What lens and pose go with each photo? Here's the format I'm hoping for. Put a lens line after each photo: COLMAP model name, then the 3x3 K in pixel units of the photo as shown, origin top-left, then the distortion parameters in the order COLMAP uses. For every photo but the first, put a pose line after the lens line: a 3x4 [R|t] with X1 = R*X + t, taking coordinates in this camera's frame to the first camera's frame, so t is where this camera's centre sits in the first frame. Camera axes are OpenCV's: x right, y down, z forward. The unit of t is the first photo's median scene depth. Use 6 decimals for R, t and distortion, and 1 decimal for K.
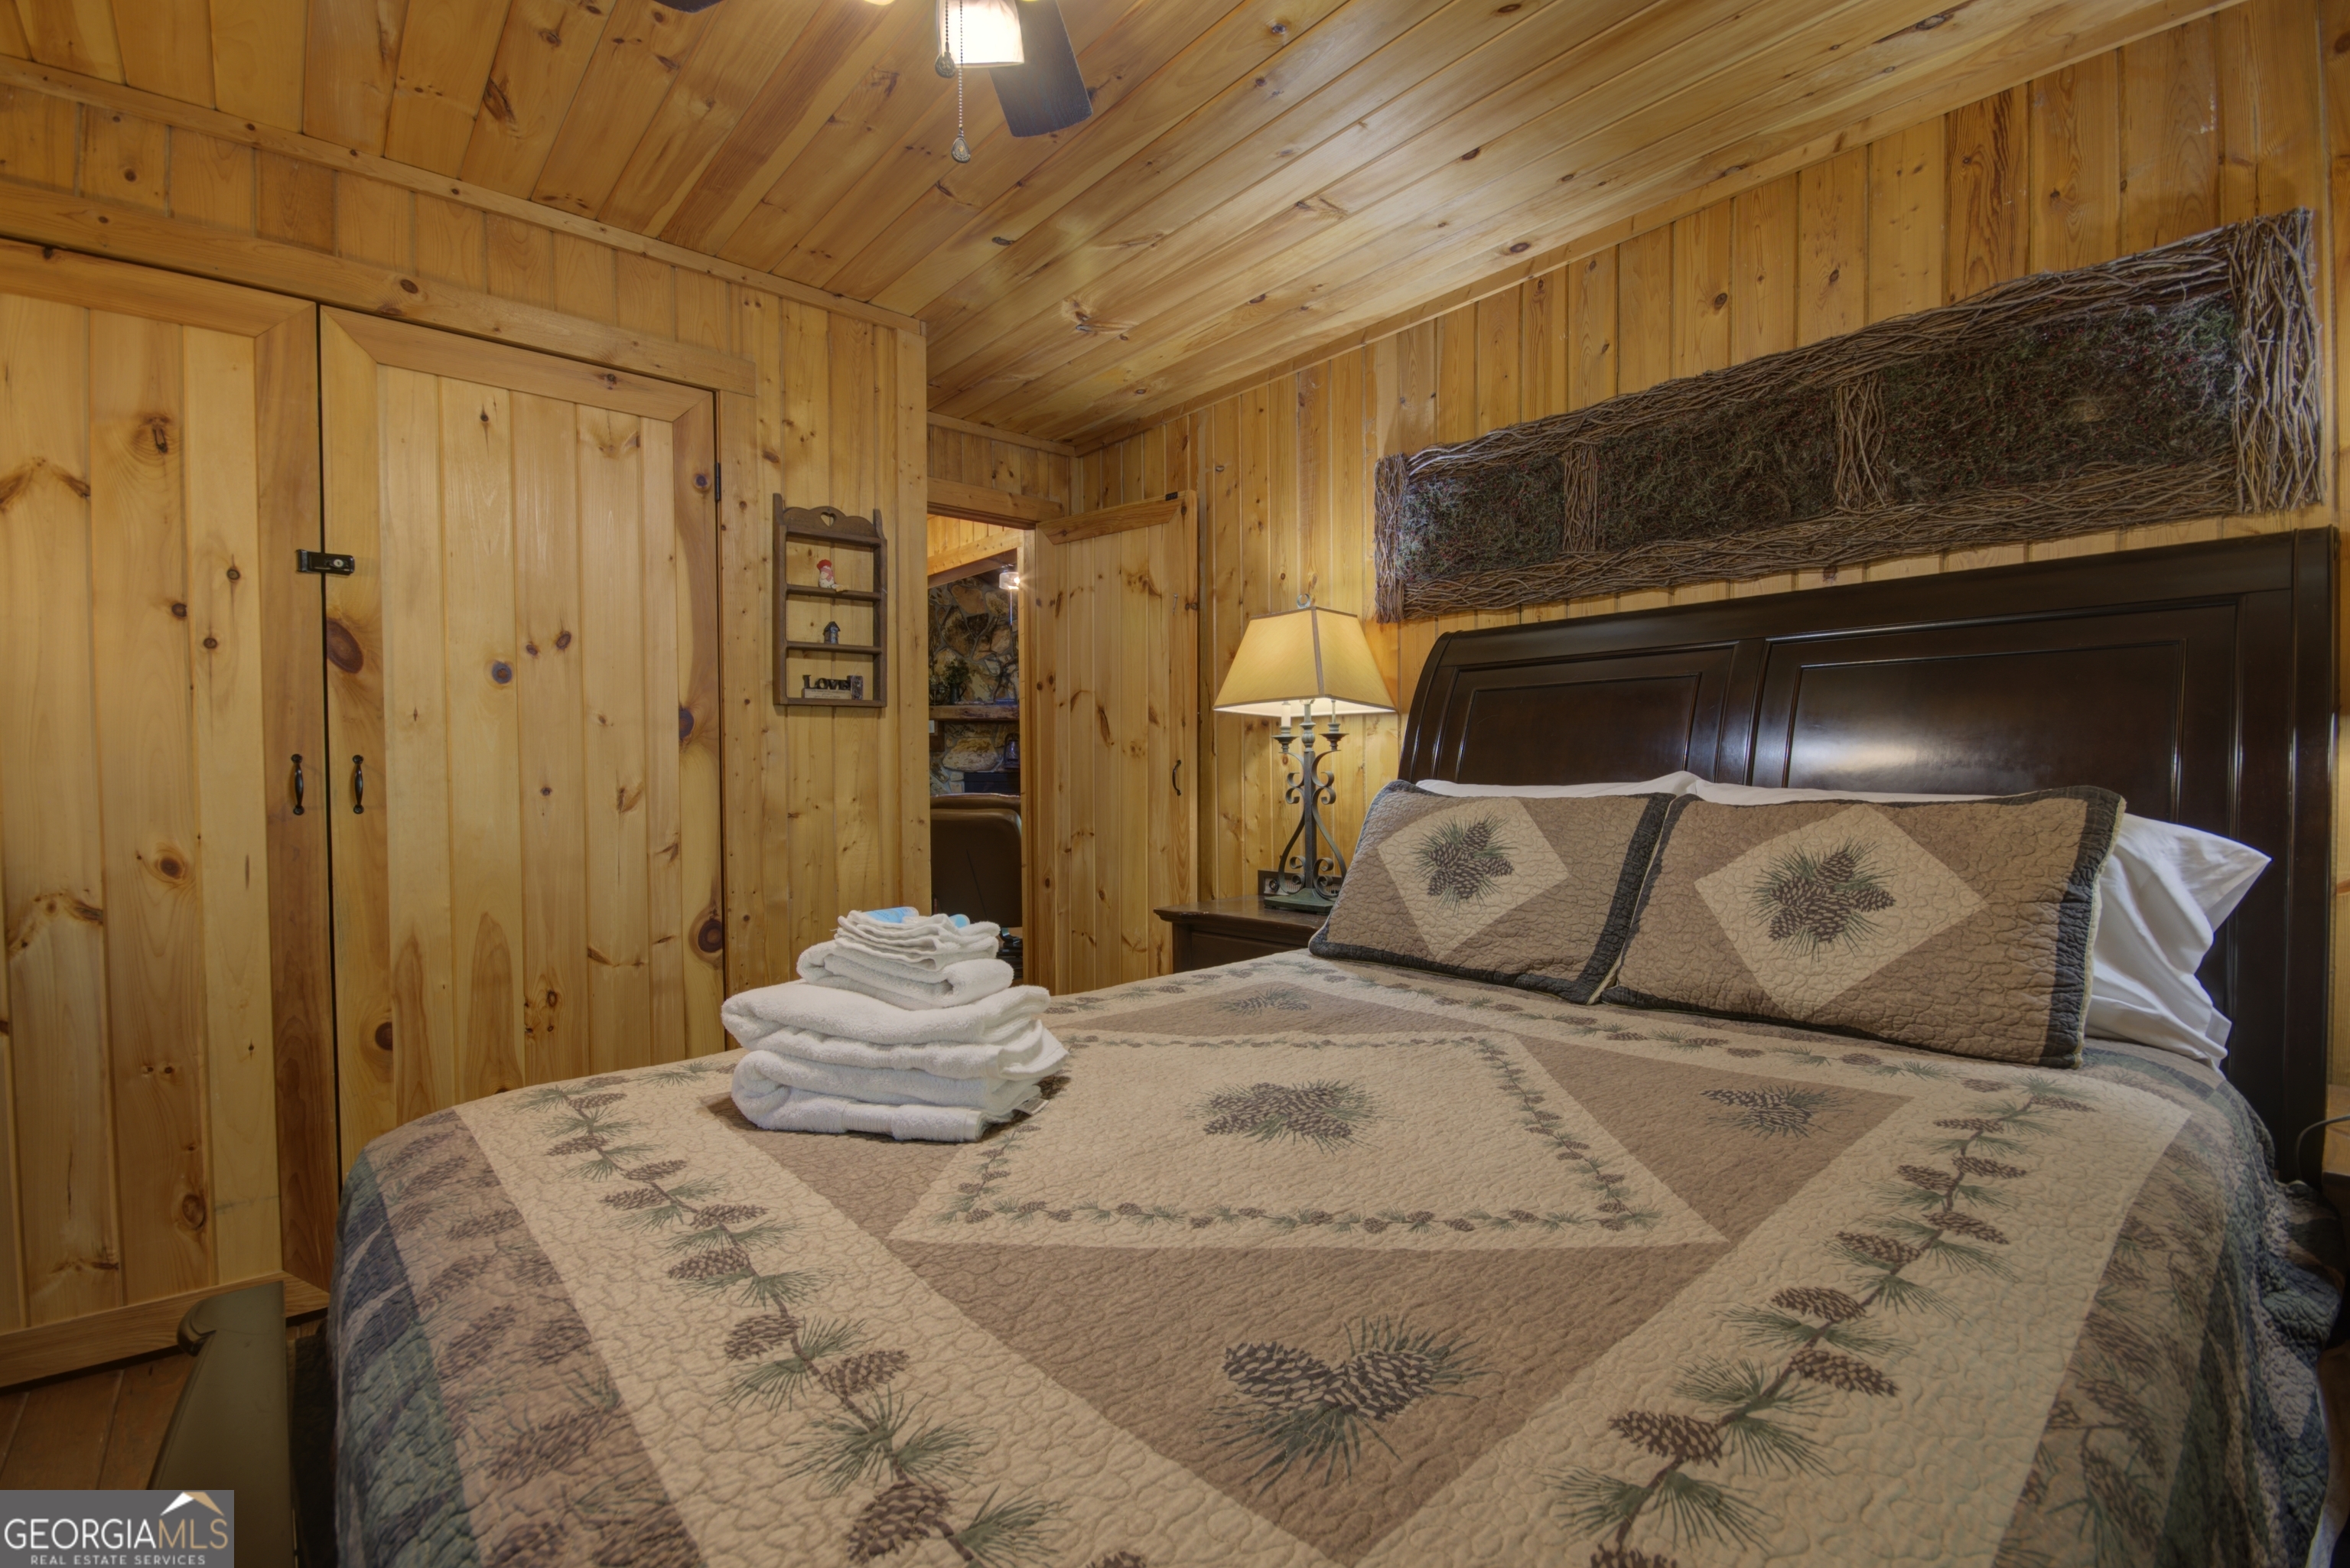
lens RADIAL K [[1025.8, 0, 1177.1], [0, 1025.8, 795.6], [0, 0, 1]] dist [0.011480, -0.011400]
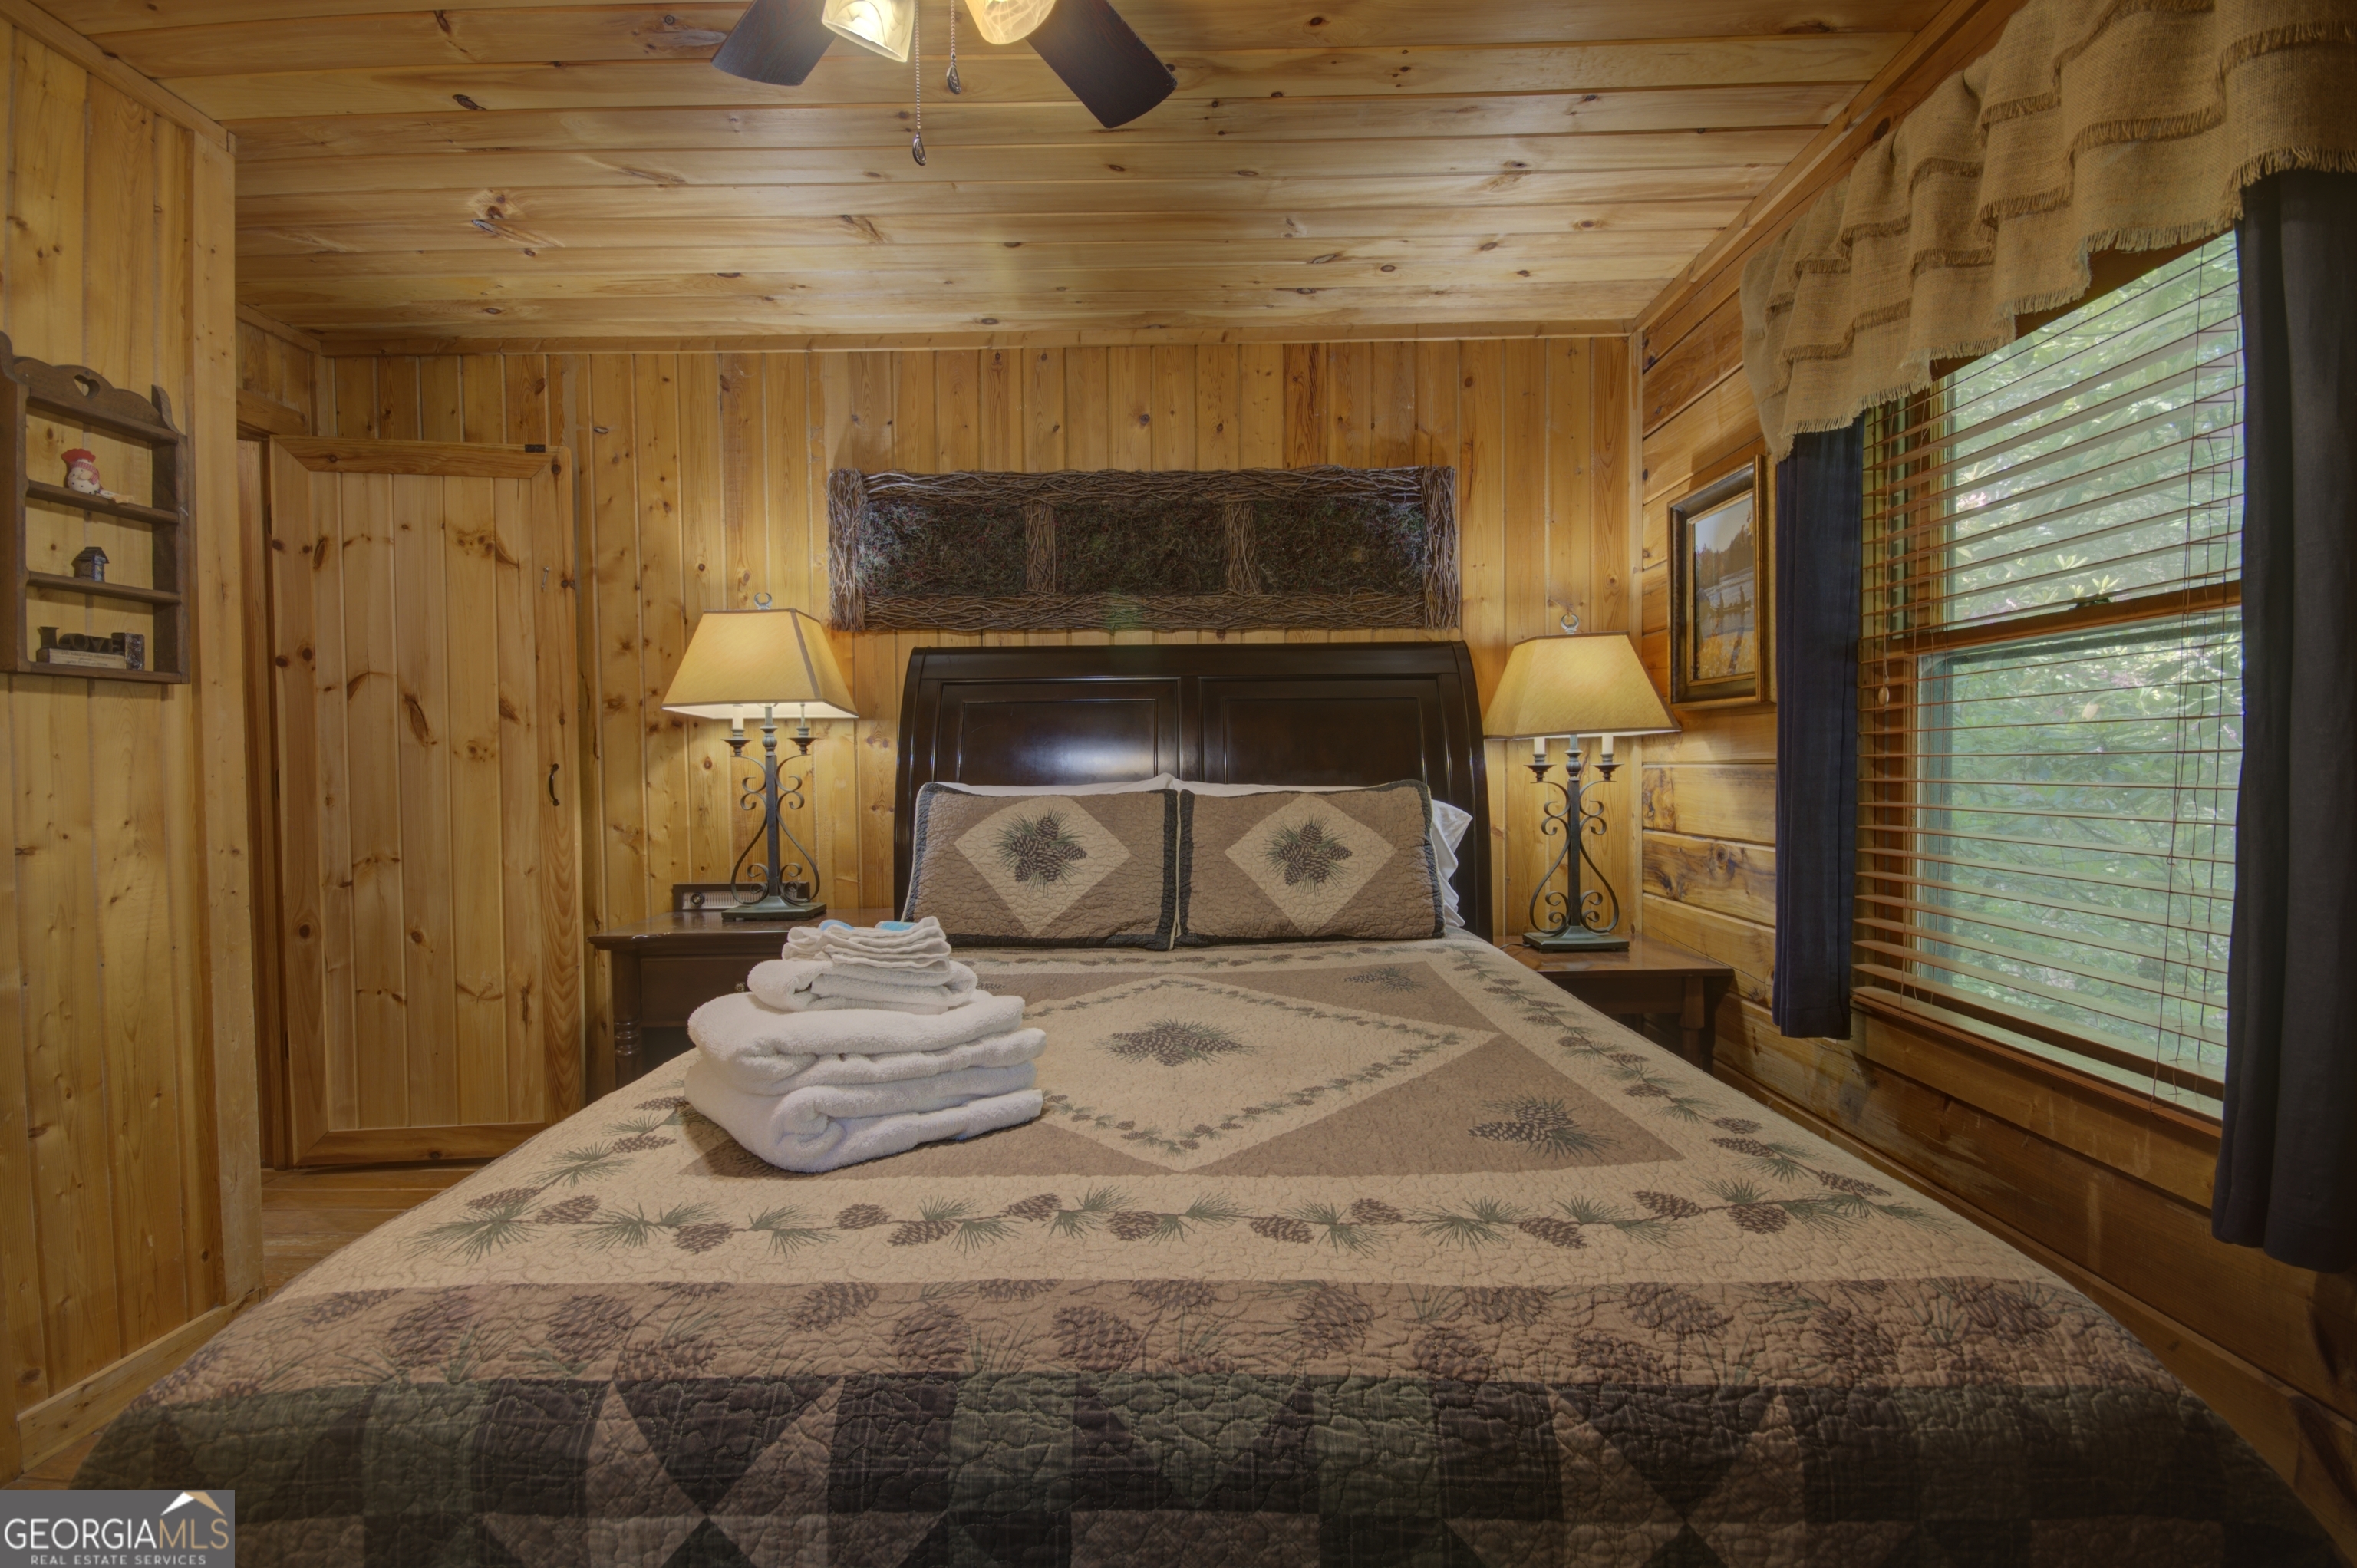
lens RADIAL K [[1019.4, 0, 1192.3], [0, 1019.4, 798.8], [0, 0, 1]] dist [-0.000435, -0.005533]
pose [[0.666913, -0.022453, 0.744797, -0.410953], [0.024424, 0.999668, 0.008266, -0.000199], [-0.744735, 0.012678, 0.667240, 0.079050]]
